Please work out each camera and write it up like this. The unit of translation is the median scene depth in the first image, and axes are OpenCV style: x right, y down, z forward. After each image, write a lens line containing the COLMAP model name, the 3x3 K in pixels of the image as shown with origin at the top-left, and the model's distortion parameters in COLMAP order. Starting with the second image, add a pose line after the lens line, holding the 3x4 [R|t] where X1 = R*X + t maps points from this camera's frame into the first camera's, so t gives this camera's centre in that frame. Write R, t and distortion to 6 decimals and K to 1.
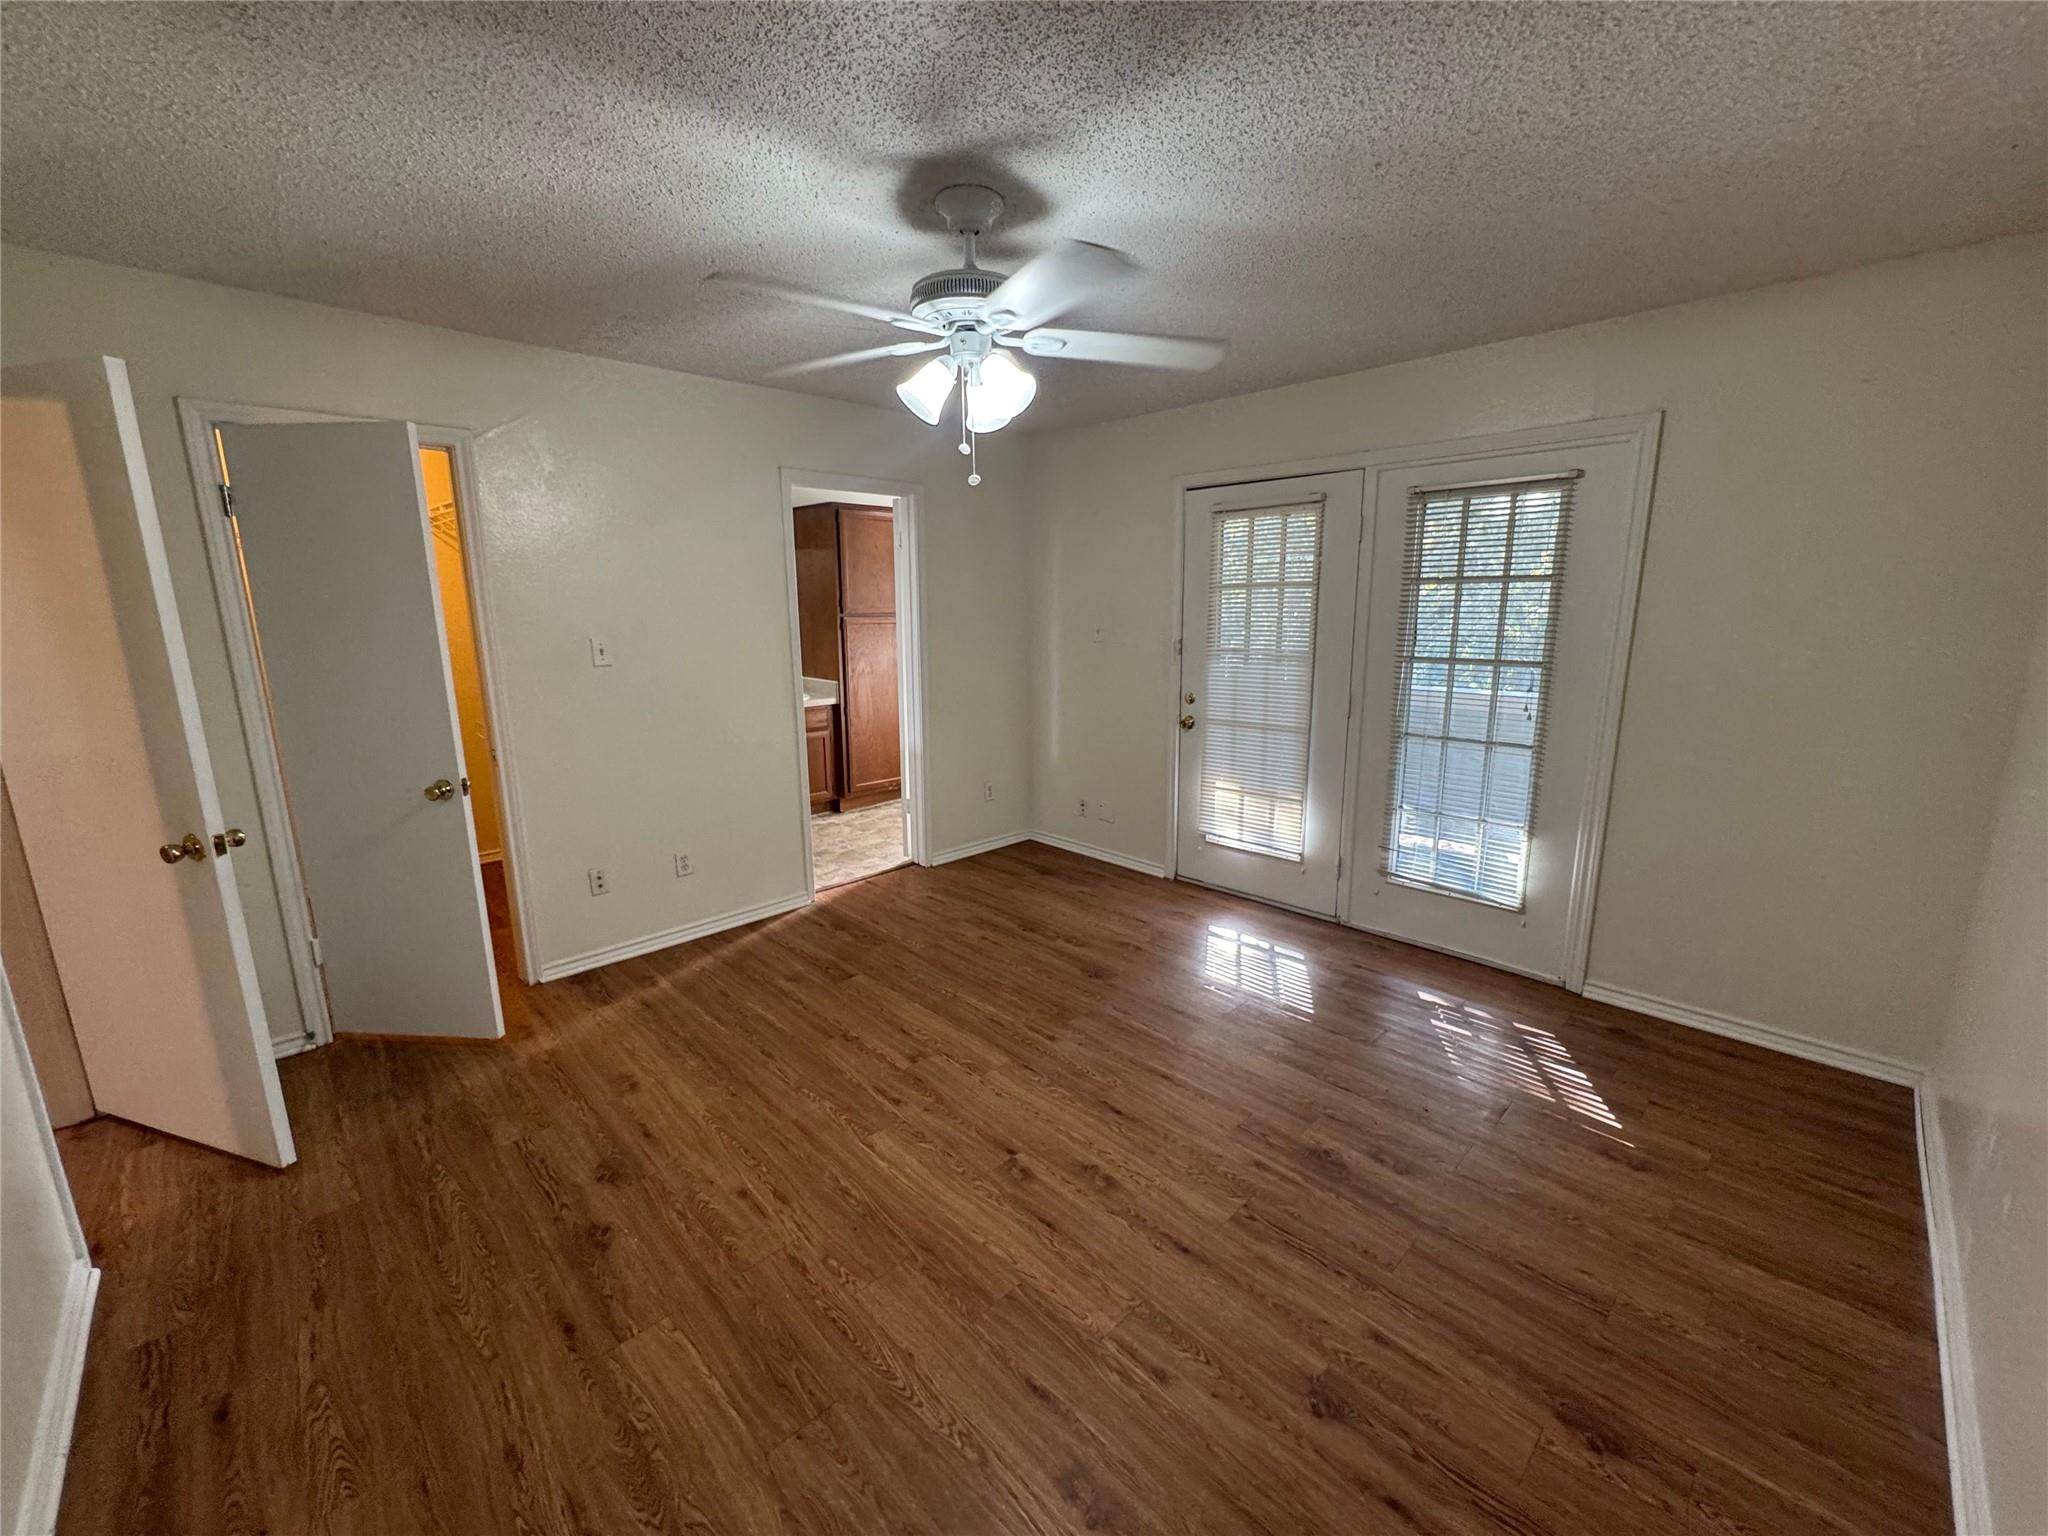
lens RADIAL K [[818.8, 0, 1028.3], [0, 818.8, 769.7], [0, 0, 1]] dist [-0.004988, 0.000050]
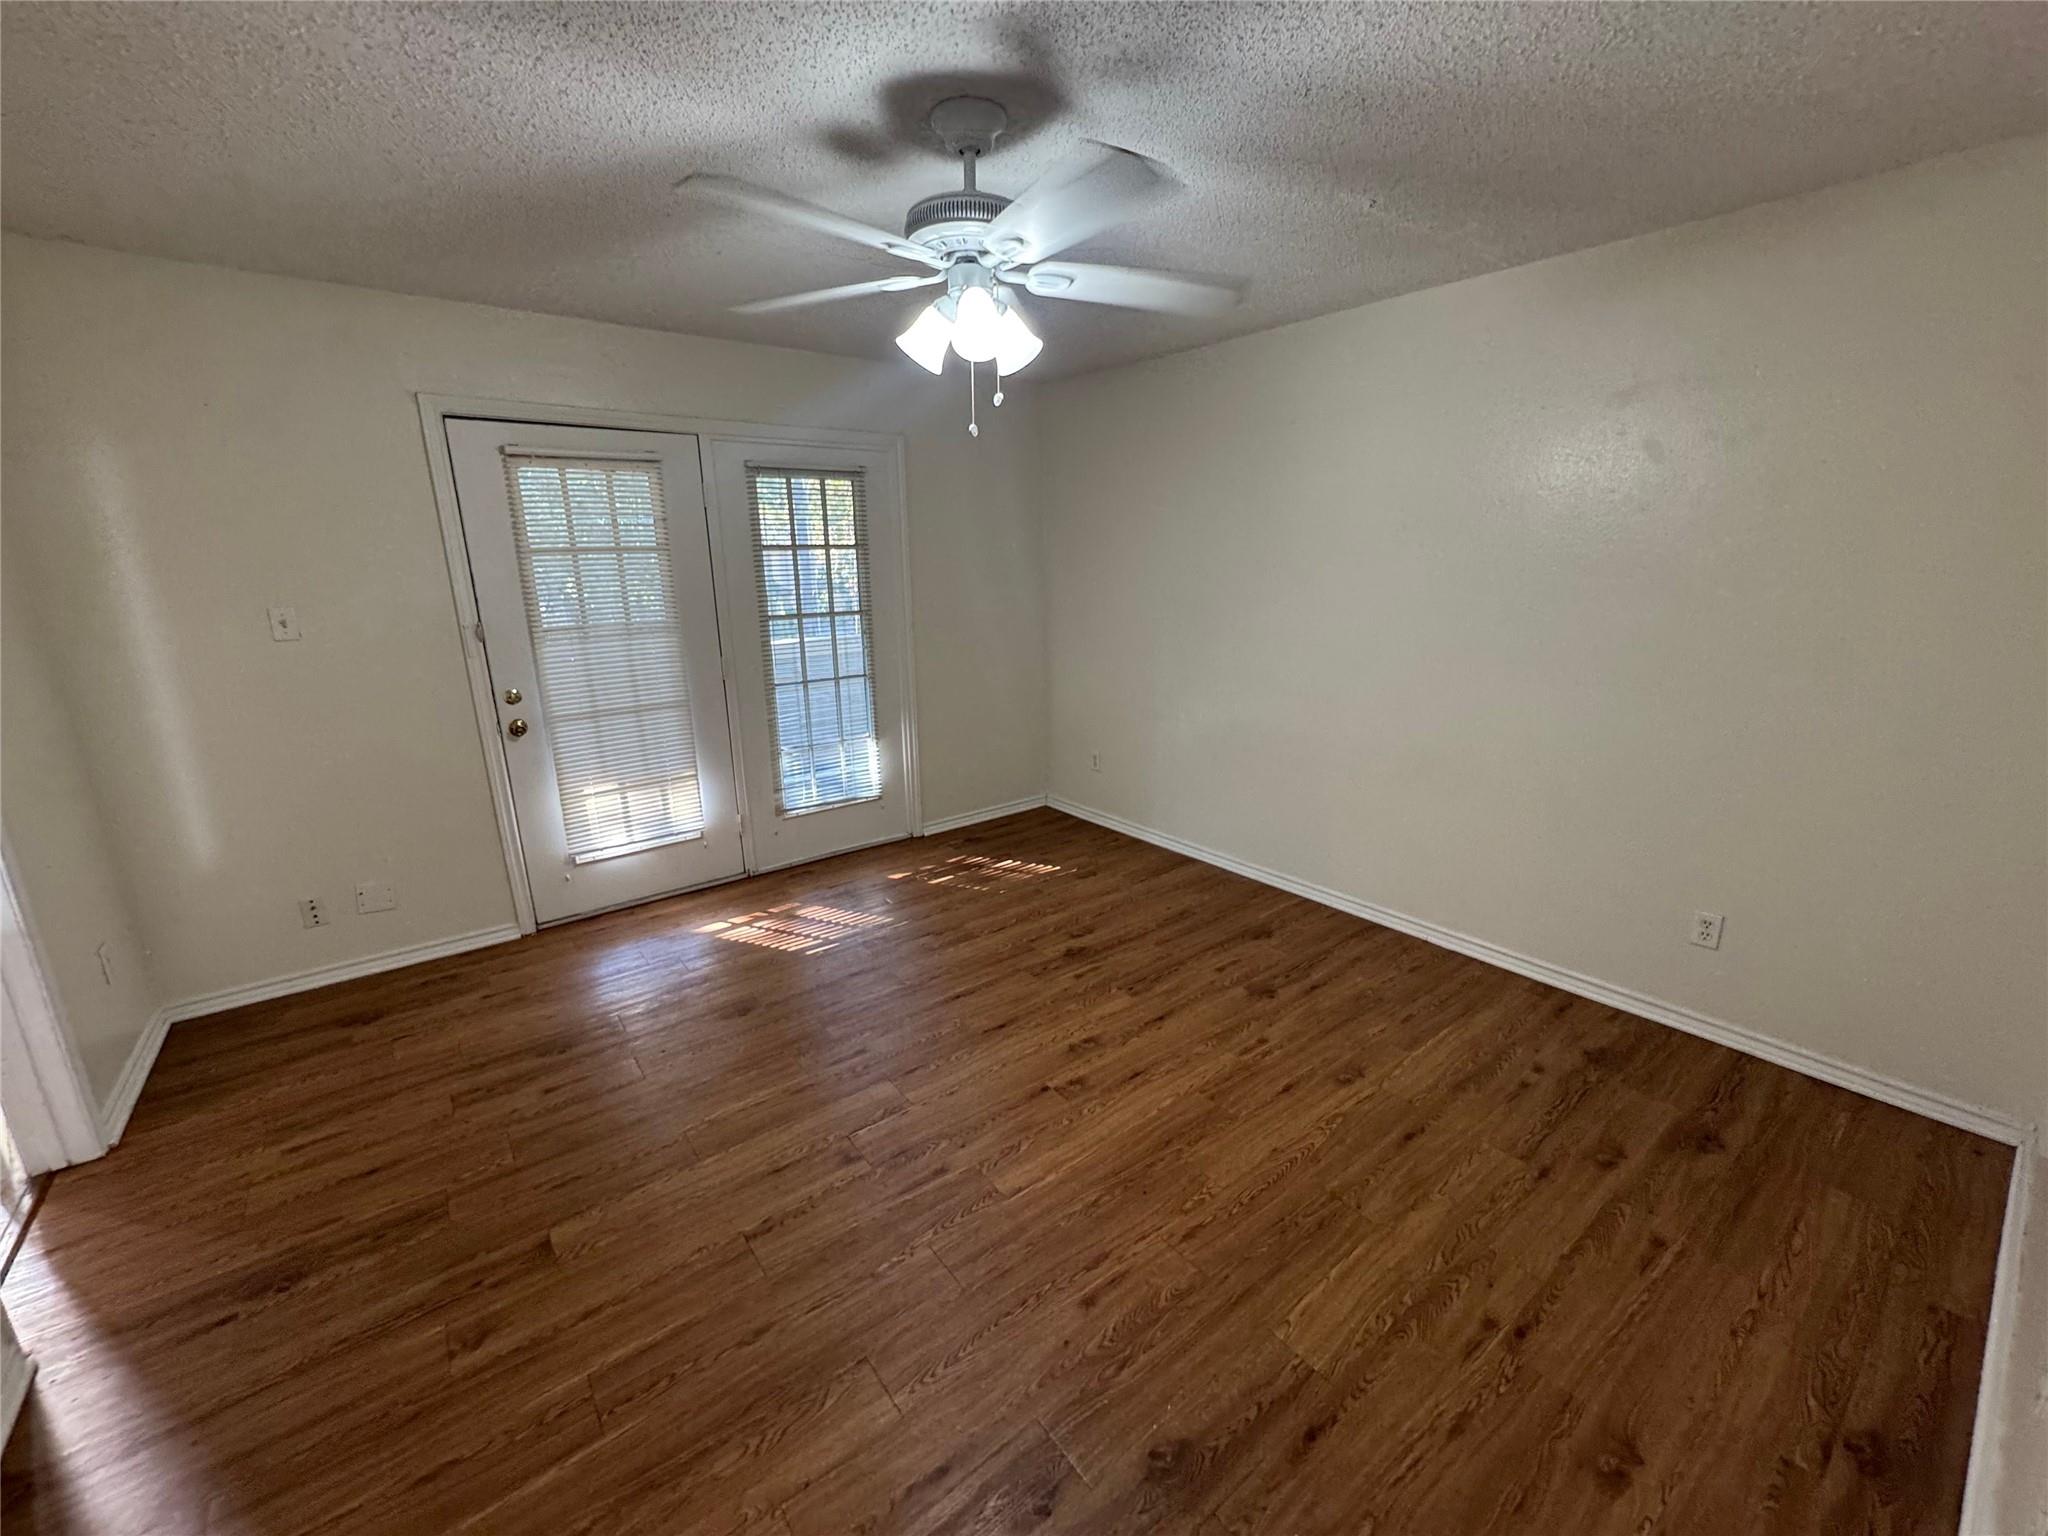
lens RADIAL K [[816.8, 0, 1027.0], [0, 816.8, 772.6], [0, 0, 1]] dist [-0.004236, 0.000082]
pose [[0.111474, -0.249948, 0.961821, -0.706749], [0.214306, 0.951127, 0.222331, -0.121609], [-0.970385, 0.181340, 0.159592, 0.589324]]
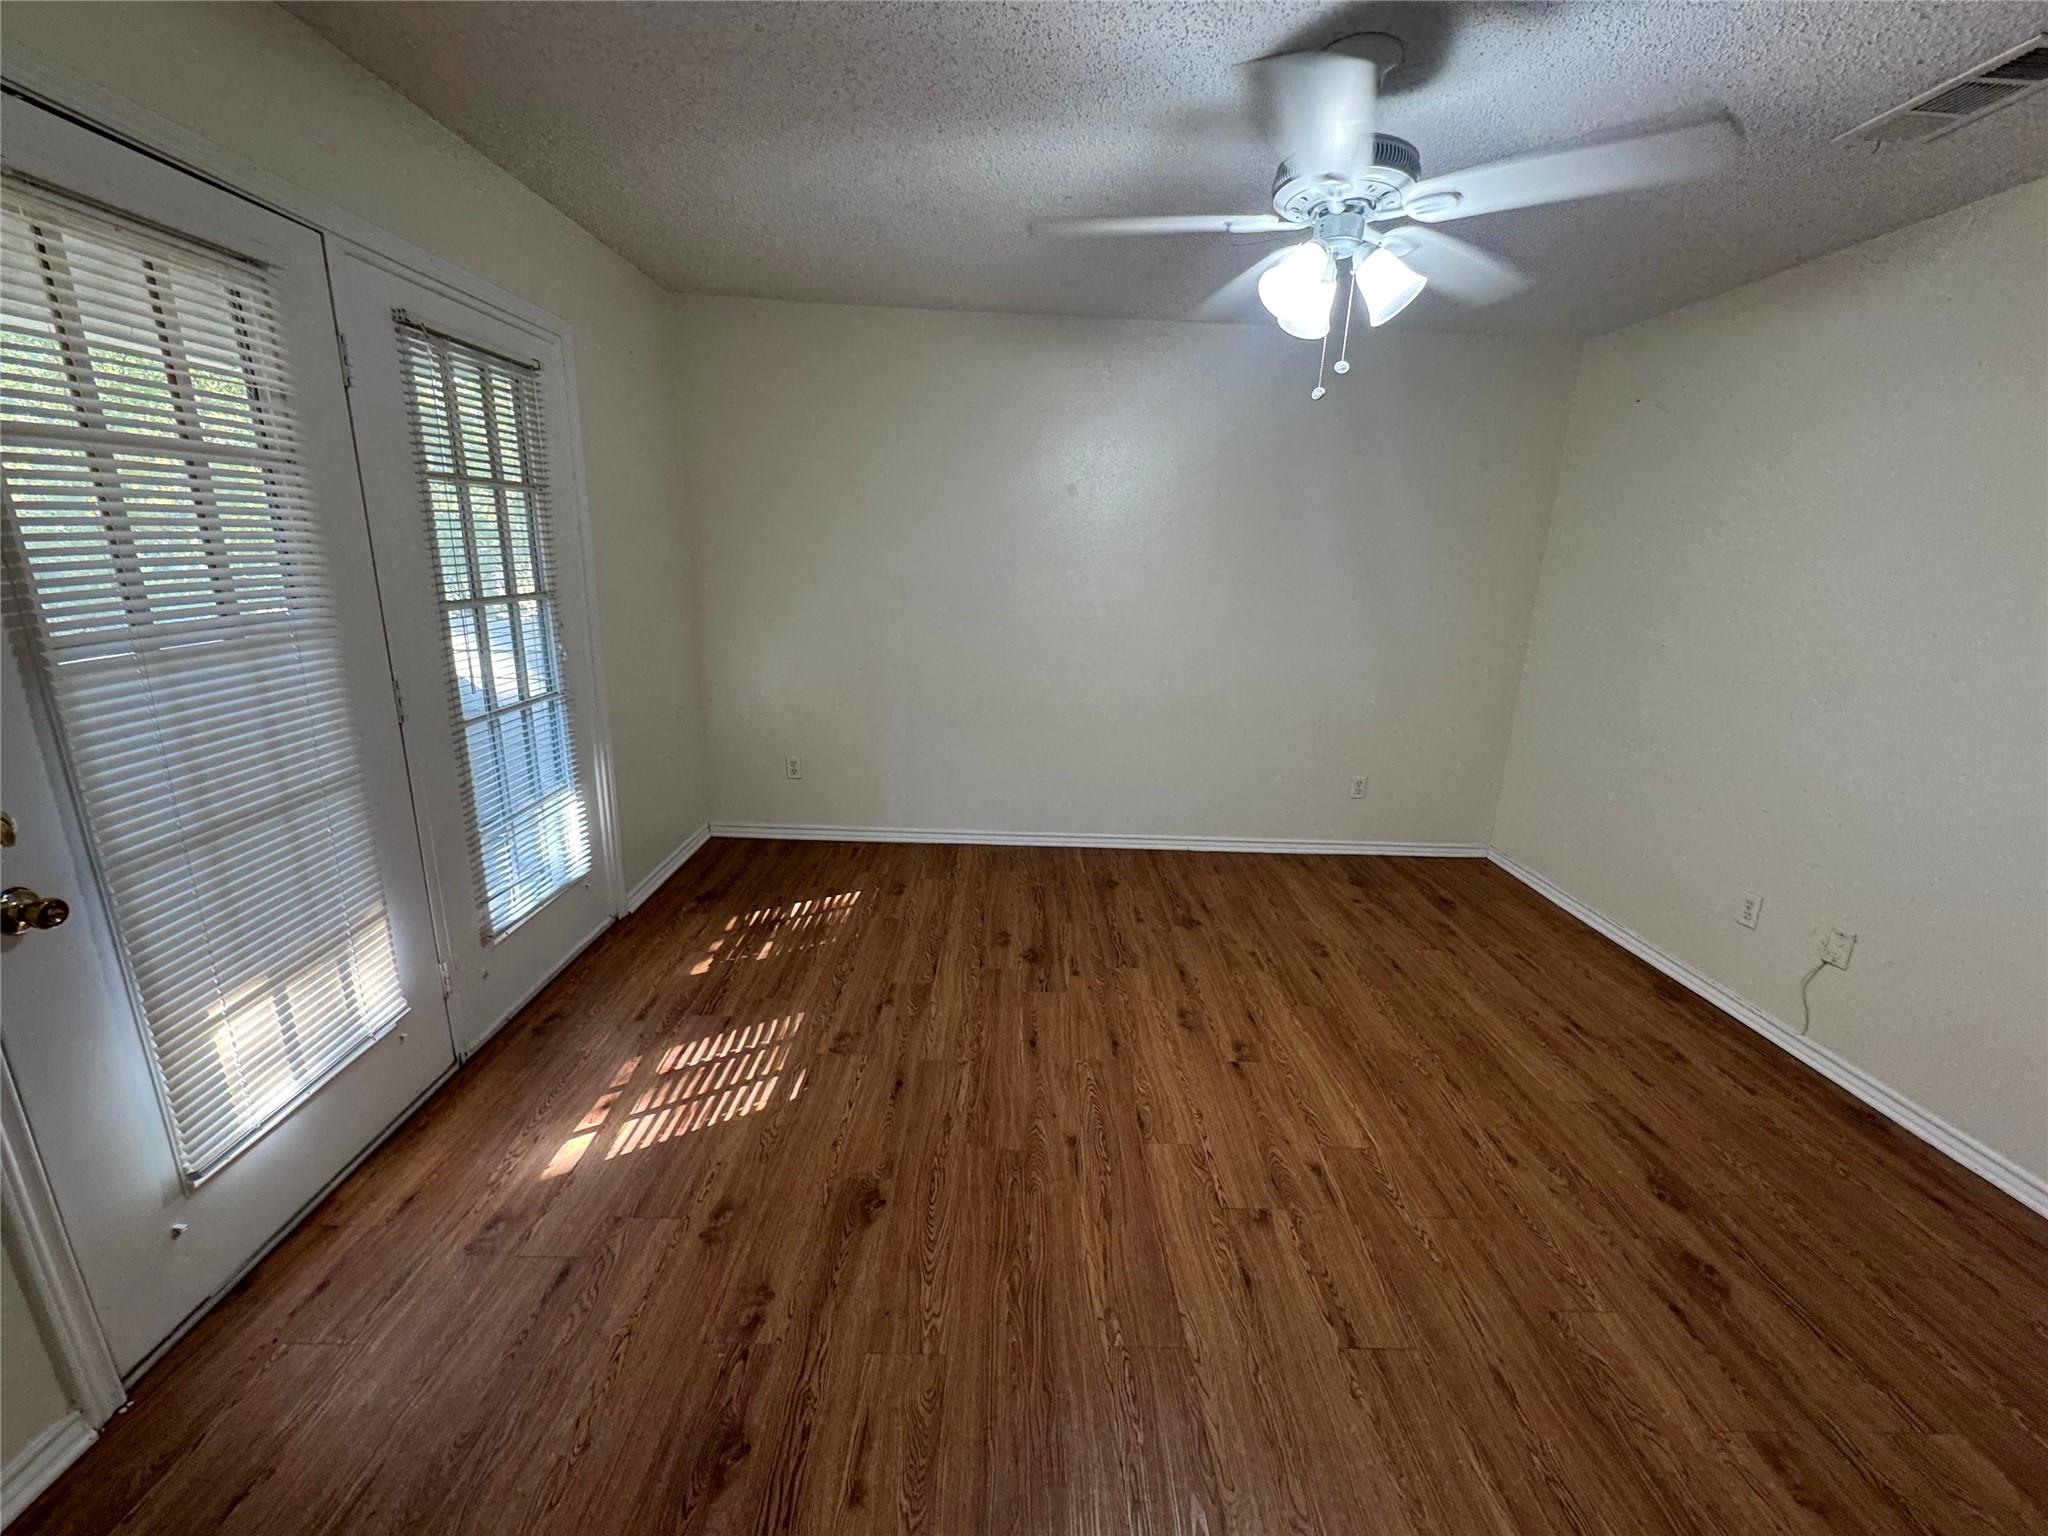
lens RADIAL K [[816.8, 0, 1027.0], [0, 816.8, 772.6], [0, 0, 1]] dist [-0.004236, 0.000082]
pose [[-0.726805, -0.201513, 0.656618, -0.334523], [0.108742, 0.910176, 0.399694, -0.249910], [-0.678181, 0.361902, -0.639607, 1.302386]]
